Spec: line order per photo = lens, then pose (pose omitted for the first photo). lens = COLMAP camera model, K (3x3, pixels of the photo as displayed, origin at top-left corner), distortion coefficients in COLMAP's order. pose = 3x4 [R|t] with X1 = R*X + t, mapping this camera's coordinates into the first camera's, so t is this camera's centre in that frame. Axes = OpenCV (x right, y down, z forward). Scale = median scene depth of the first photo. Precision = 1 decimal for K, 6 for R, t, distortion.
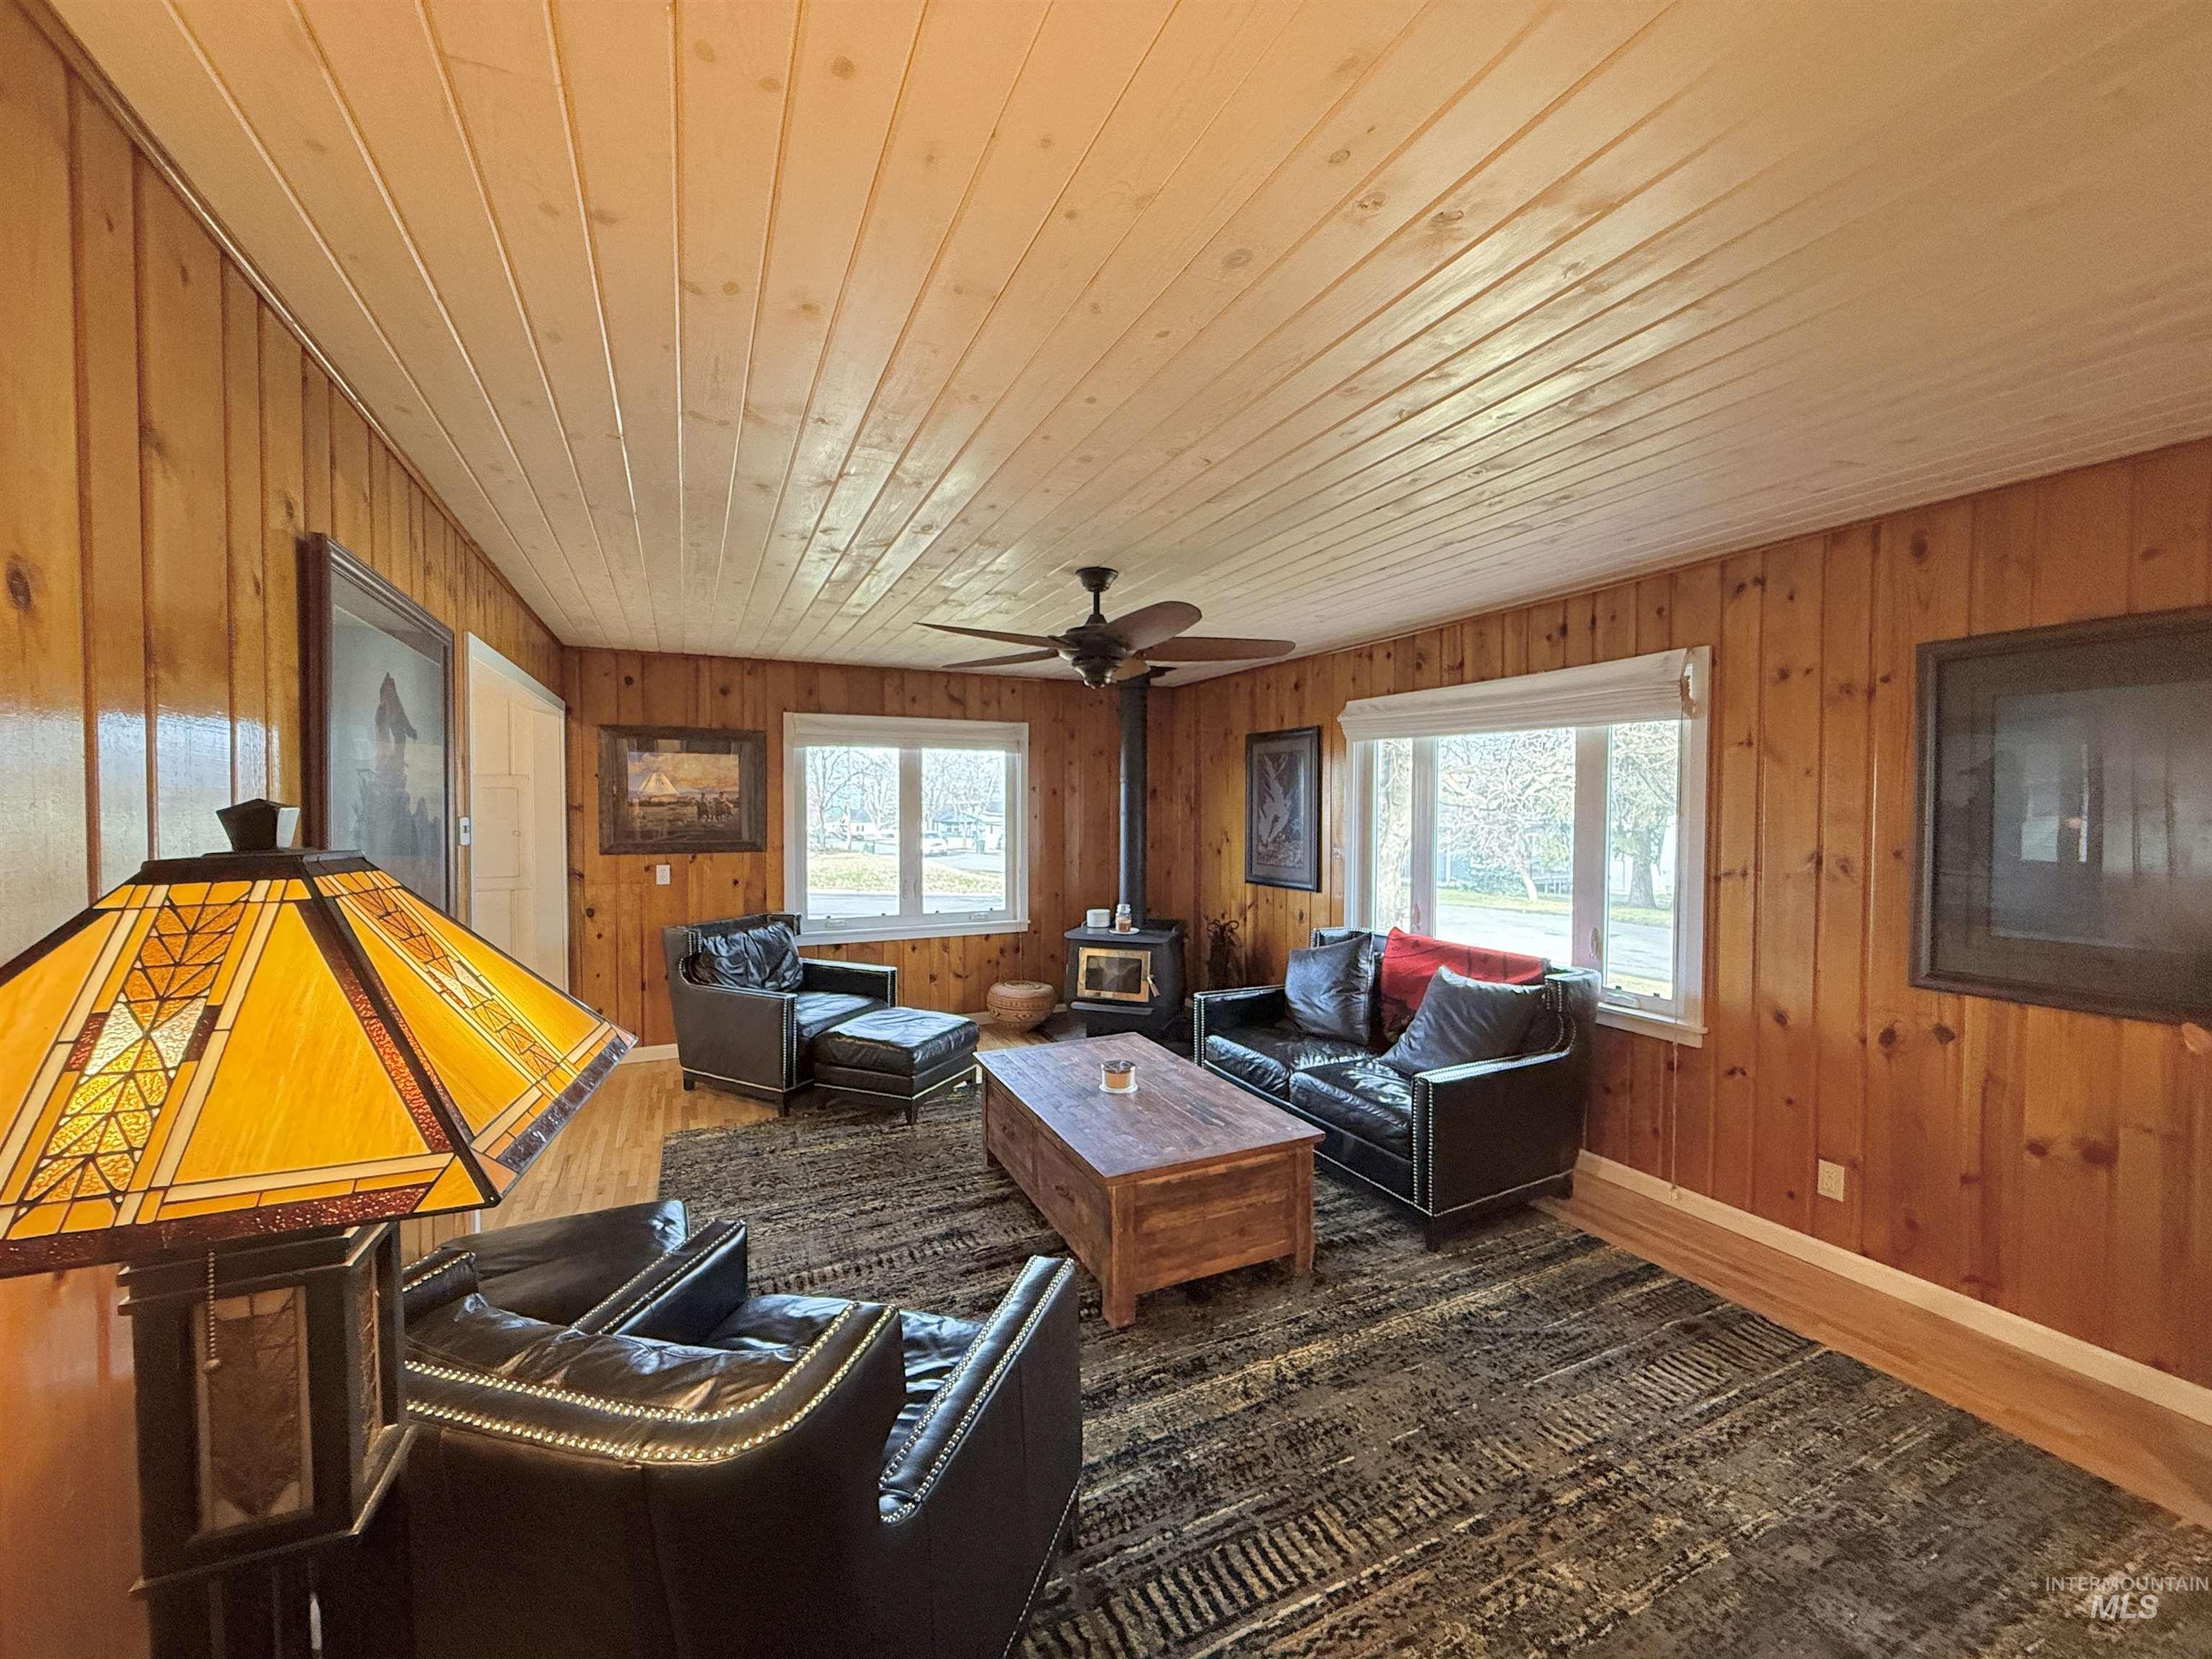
lens RADIAL K [[877.8, 0, 1102.8], [0, 877.8, 825.2], [0, 0, 1]] dist [-0.000619, -0.000423]
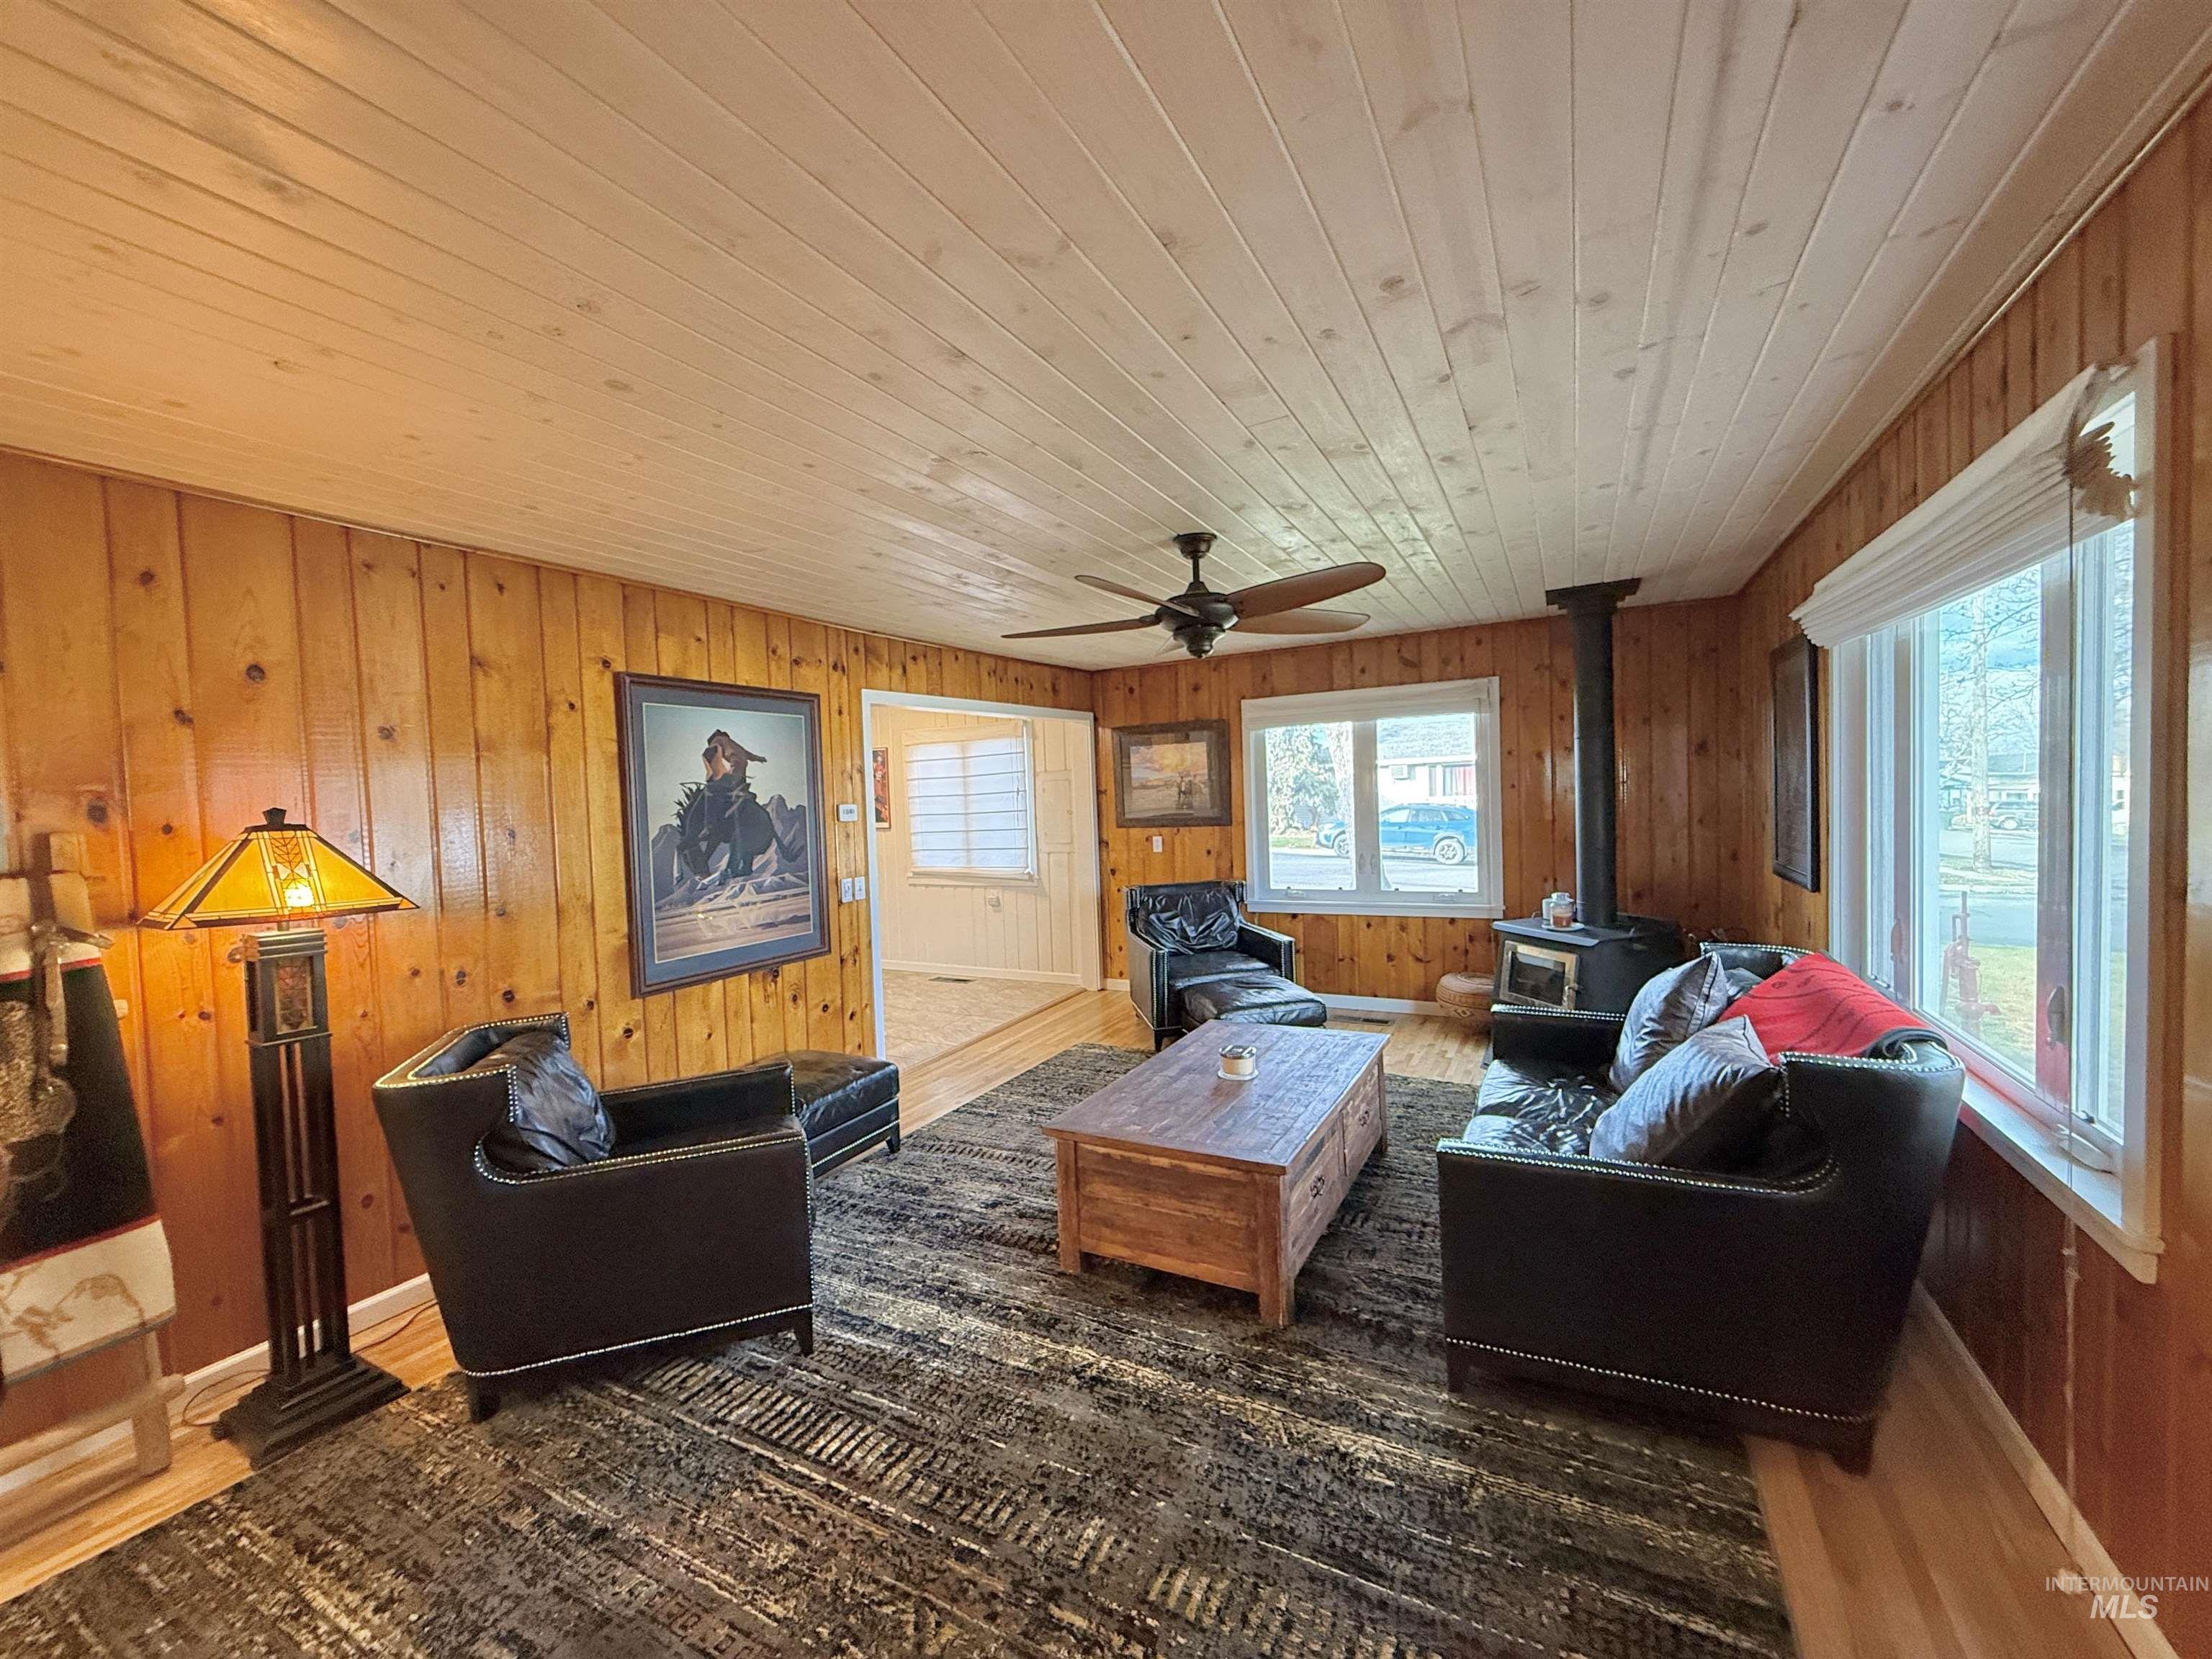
lens RADIAL K [[877.8, 0, 1099.9], [0, 877.8, 825.1], [0, 0, 1]] dist [-0.000619, -0.000423]
pose [[0.592415, 0.001720, -0.805631, 0.606288], [0.021661, 0.999602, 0.018063, 0.007538], [0.805342, -0.028151, 0.592142, 0.281899]]
